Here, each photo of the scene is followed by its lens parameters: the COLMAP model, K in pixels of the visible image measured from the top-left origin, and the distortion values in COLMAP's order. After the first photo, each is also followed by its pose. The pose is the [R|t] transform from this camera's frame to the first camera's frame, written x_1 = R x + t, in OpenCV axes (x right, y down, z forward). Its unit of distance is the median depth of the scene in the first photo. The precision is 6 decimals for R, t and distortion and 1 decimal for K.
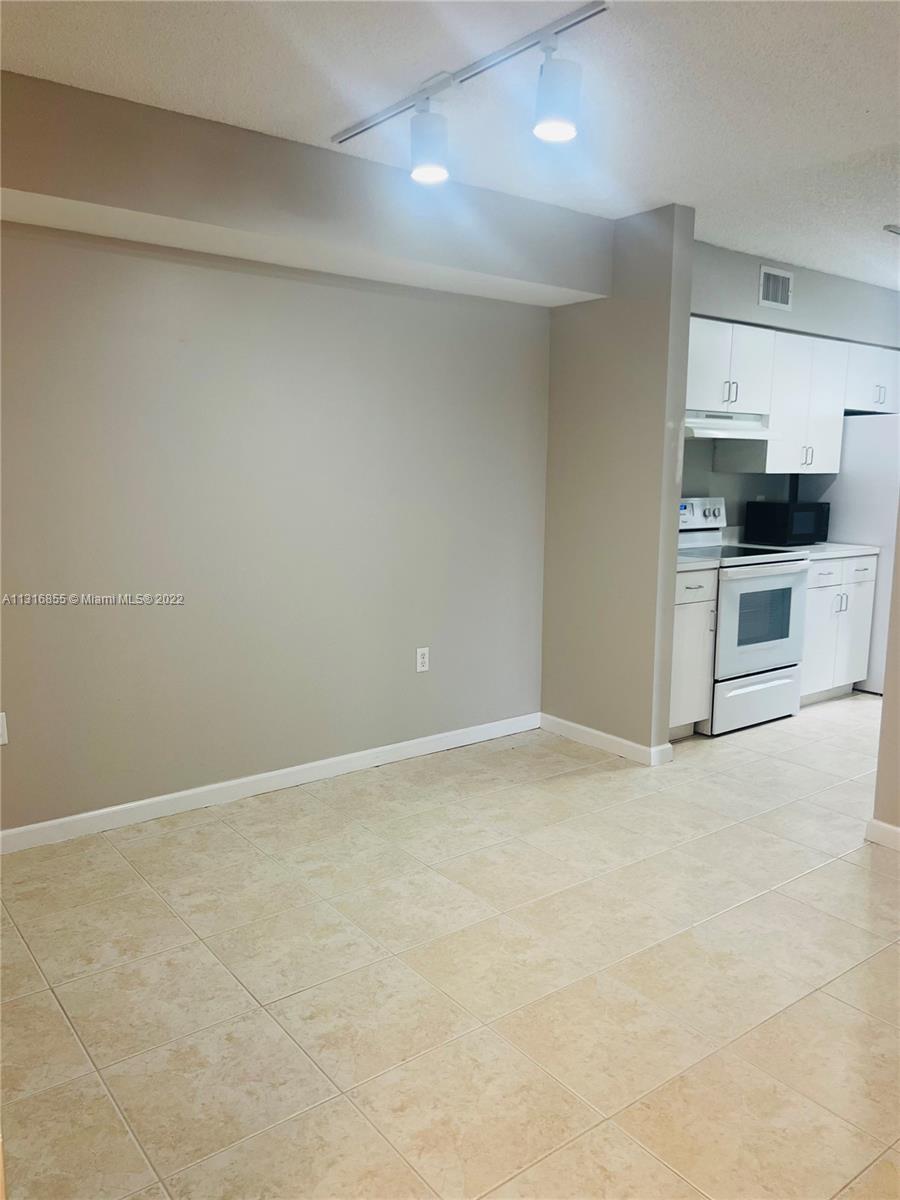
lens RADIAL K [[908.6, 0, 454.2], [0, 908.6, 603.1], [0, 0, 1]] dist [0.046526, -0.051552]
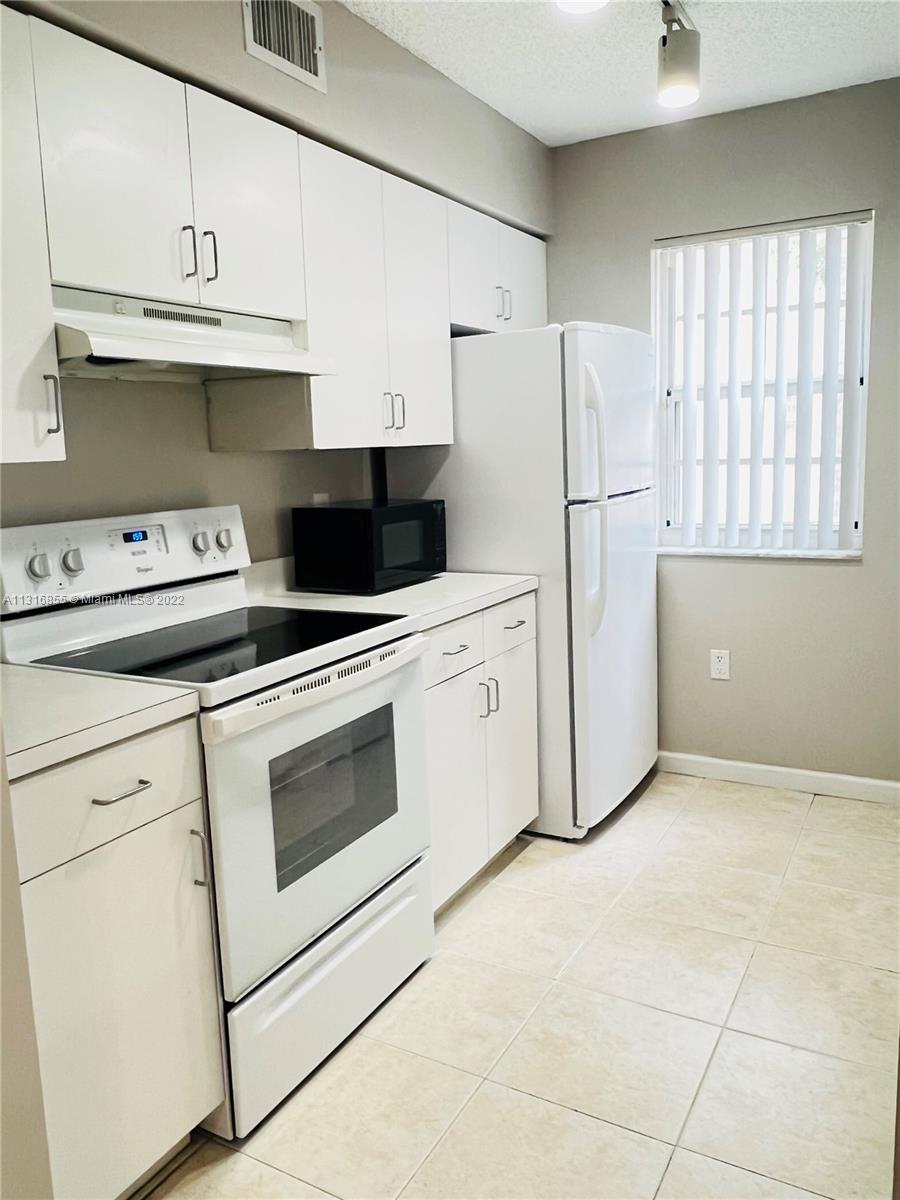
lens RADIAL K [[927.3, 0, 420.6], [0, 927.3, 581.8], [0, 0, 1]] dist [-0.006690, -0.001128]
pose [[0.926026, -0.100753, 0.363766, 0.209362], [0.104899, 0.994447, 0.008395, -0.072187], [-0.362592, 0.030385, 0.931453, 0.535458]]
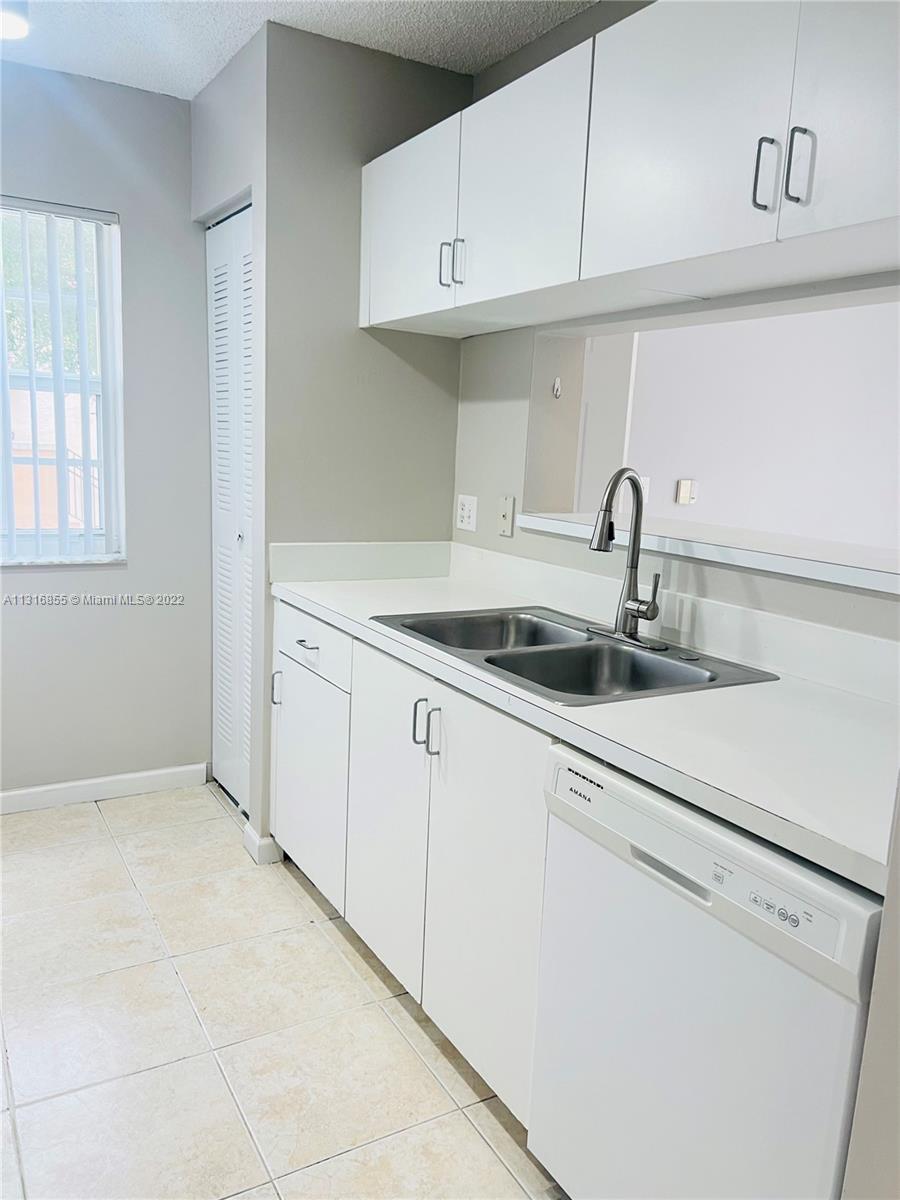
lens RADIAL K [[897.9, 0, 451.8], [0, 897.9, 612.8], [0, 0, 1]] dist [0.054088, -0.061756]
pose [[0.135171, -0.187146, 0.972988, 0.130616], [0.105657, 0.979124, 0.173648, -0.101563], [-0.985173, 0.079331, 0.152123, 0.693352]]
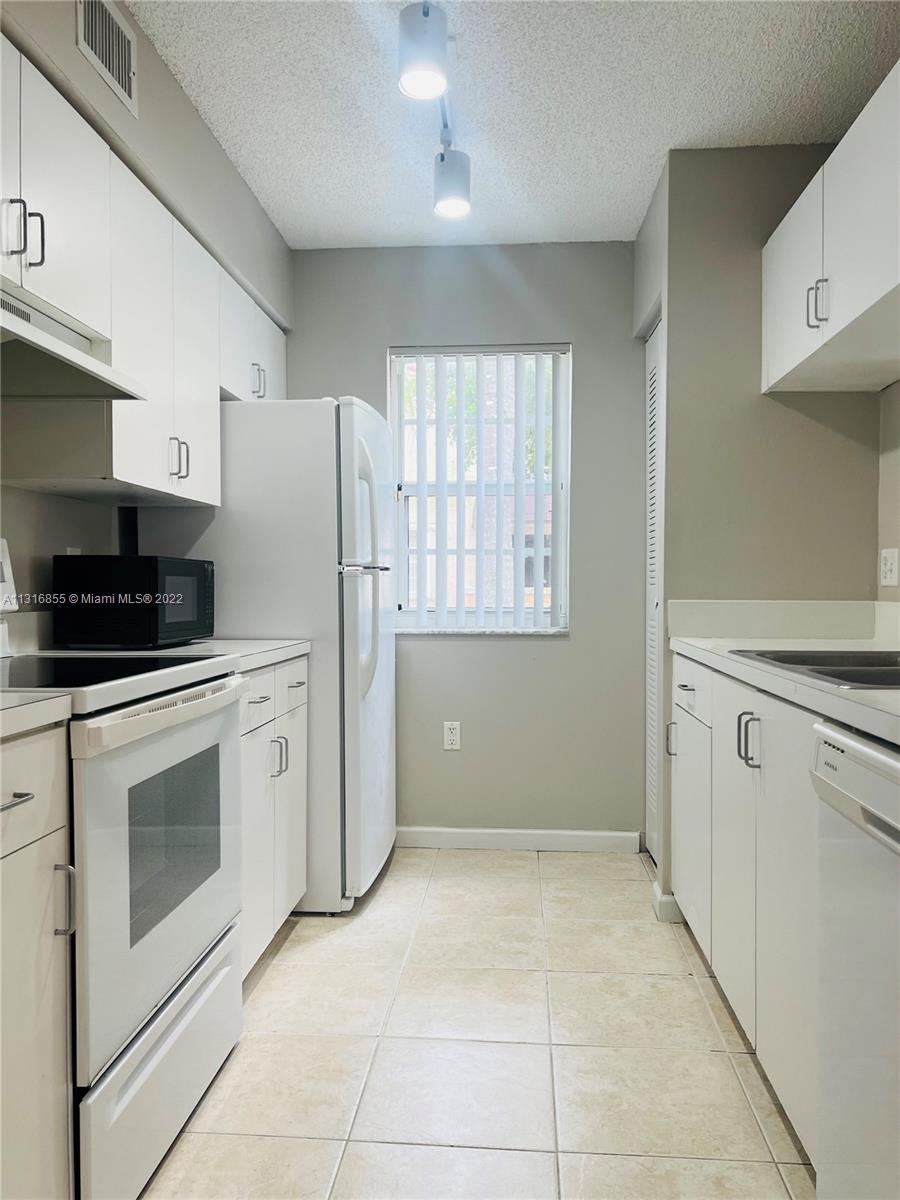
lens RADIAL K [[908.6, 0, 454.2], [0, 908.6, 603.1], [0, 0, 1]] dist [0.046526, -0.051552]
pose [[0.671488, -0.025393, 0.740580, 0.129275], [0.121516, 0.989657, -0.076245, -0.032850], [-0.730984, 0.141190, 0.667628, 0.596707]]
